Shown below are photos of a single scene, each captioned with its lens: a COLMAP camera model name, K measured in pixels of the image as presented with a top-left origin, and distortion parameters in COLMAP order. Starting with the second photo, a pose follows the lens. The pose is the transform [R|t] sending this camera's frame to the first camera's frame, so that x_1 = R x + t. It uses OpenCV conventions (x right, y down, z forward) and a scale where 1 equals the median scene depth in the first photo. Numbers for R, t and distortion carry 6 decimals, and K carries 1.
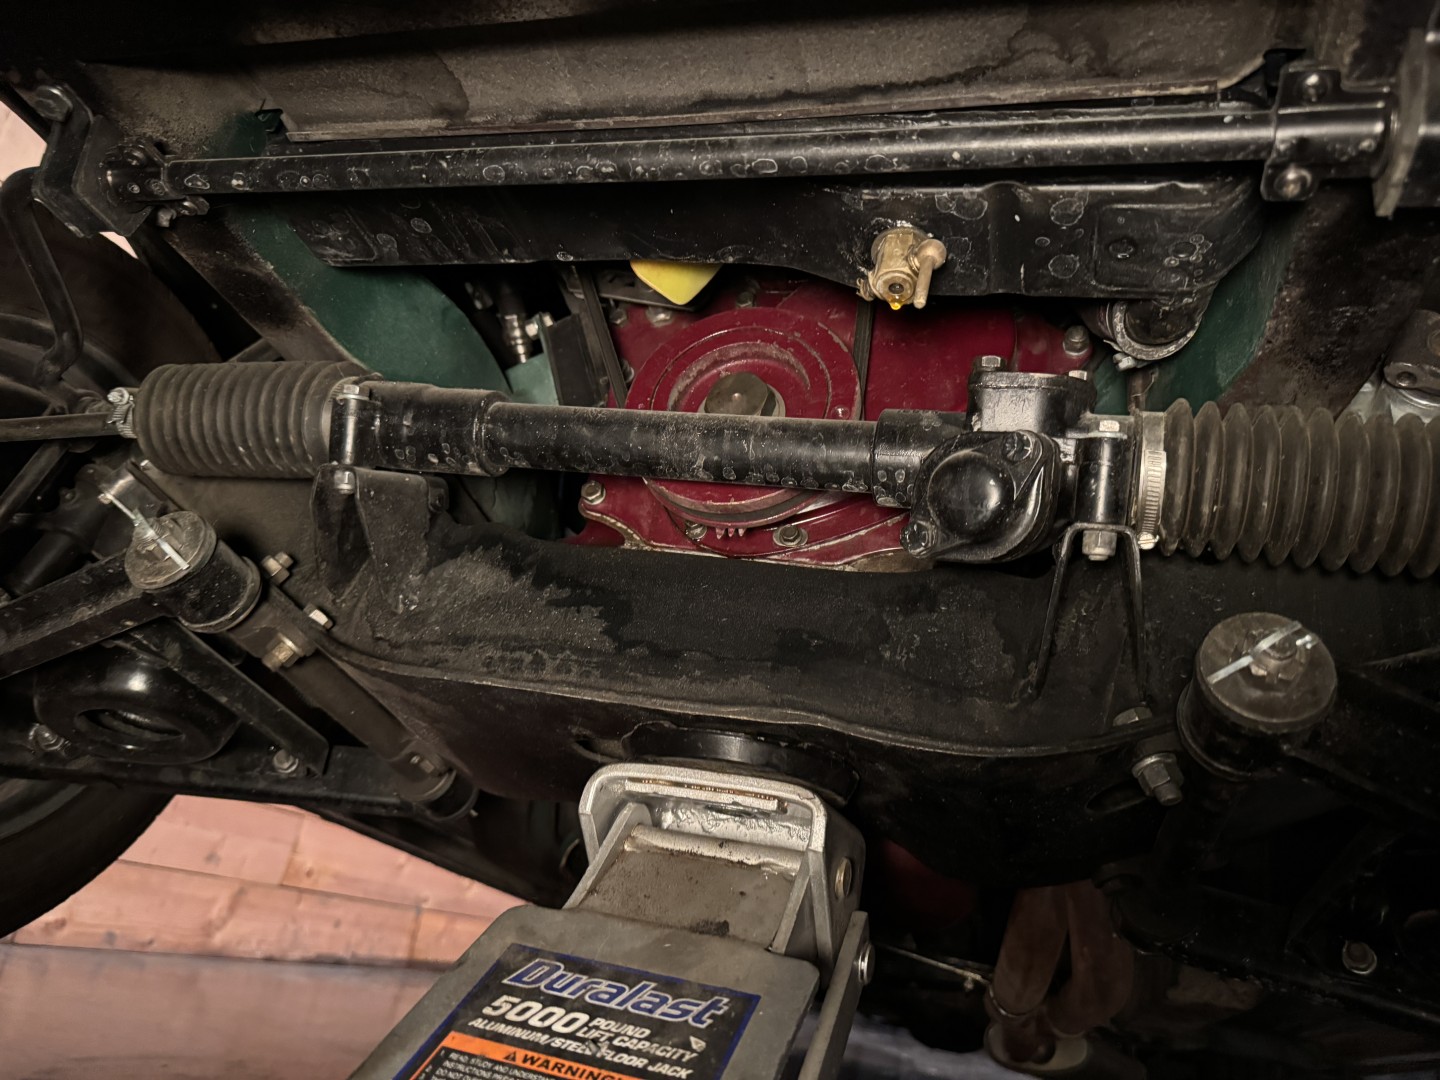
lens RADIAL K [[938.2, 0, 720.0], [0, 938.2, 540.0], [0, 0, 1]] dist [-0.001173, -0.034173]
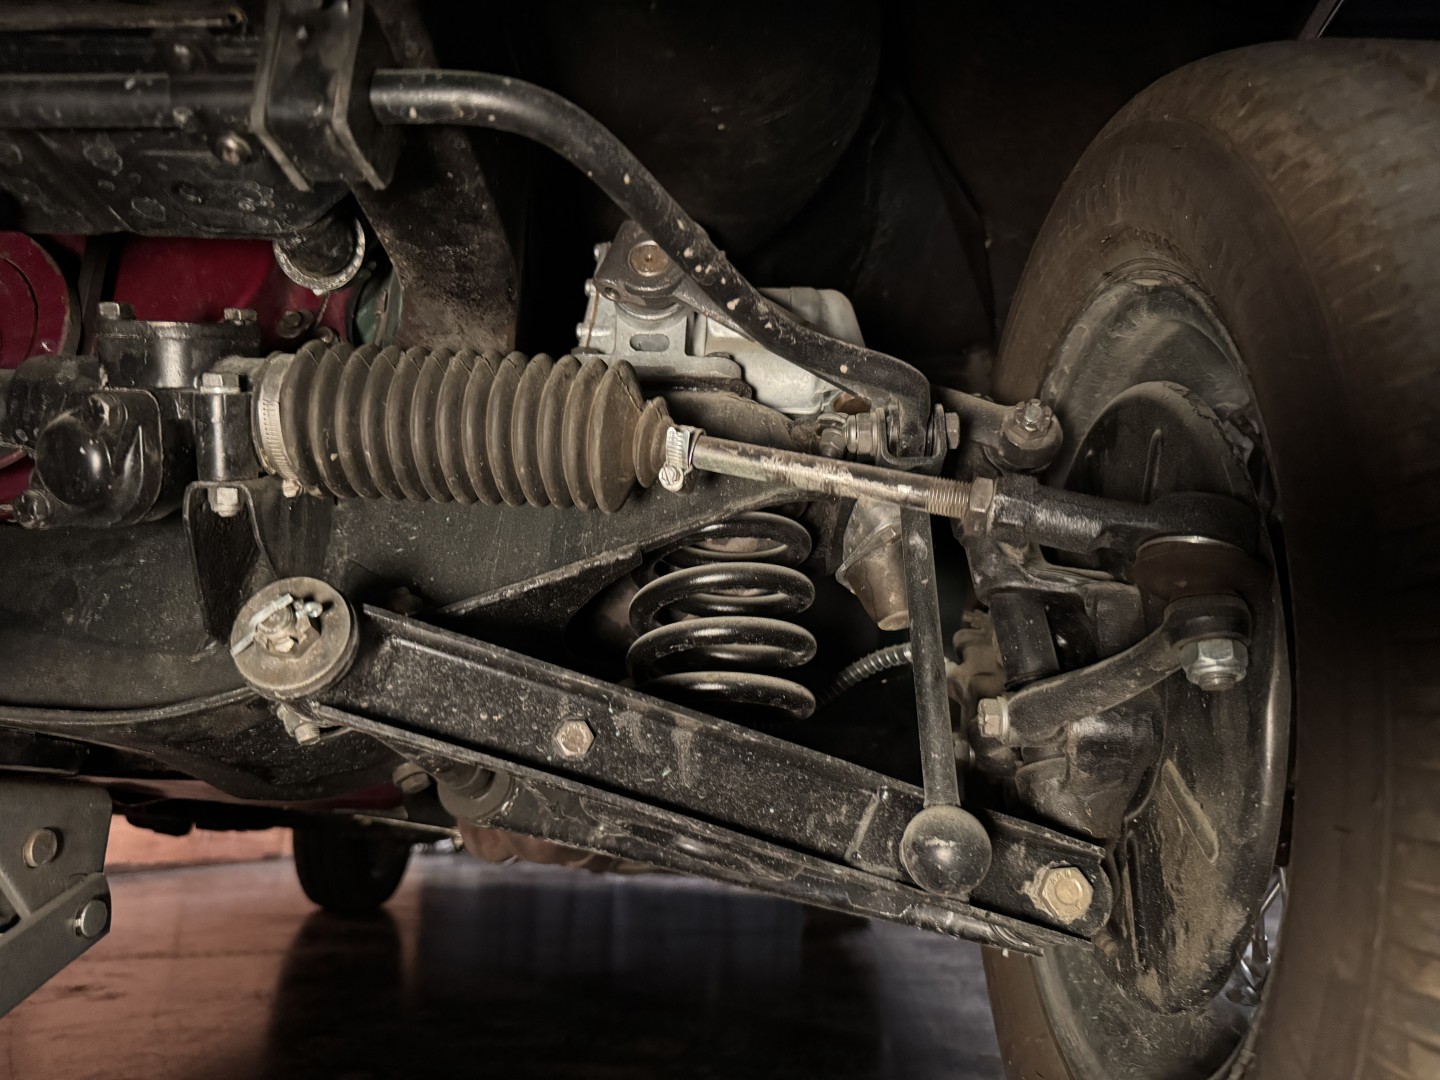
lens RADIAL K [[938.2, 0, 720.0], [0, 938.2, 540.0], [0, 0, 1]] dist [-0.001173, -0.034173]
pose [[0.948779, -0.112483, 0.295240, 0.555920], [0.056566, 0.979855, 0.191533, -0.105634], [-0.310837, -0.165022, 0.936028, -0.091089]]
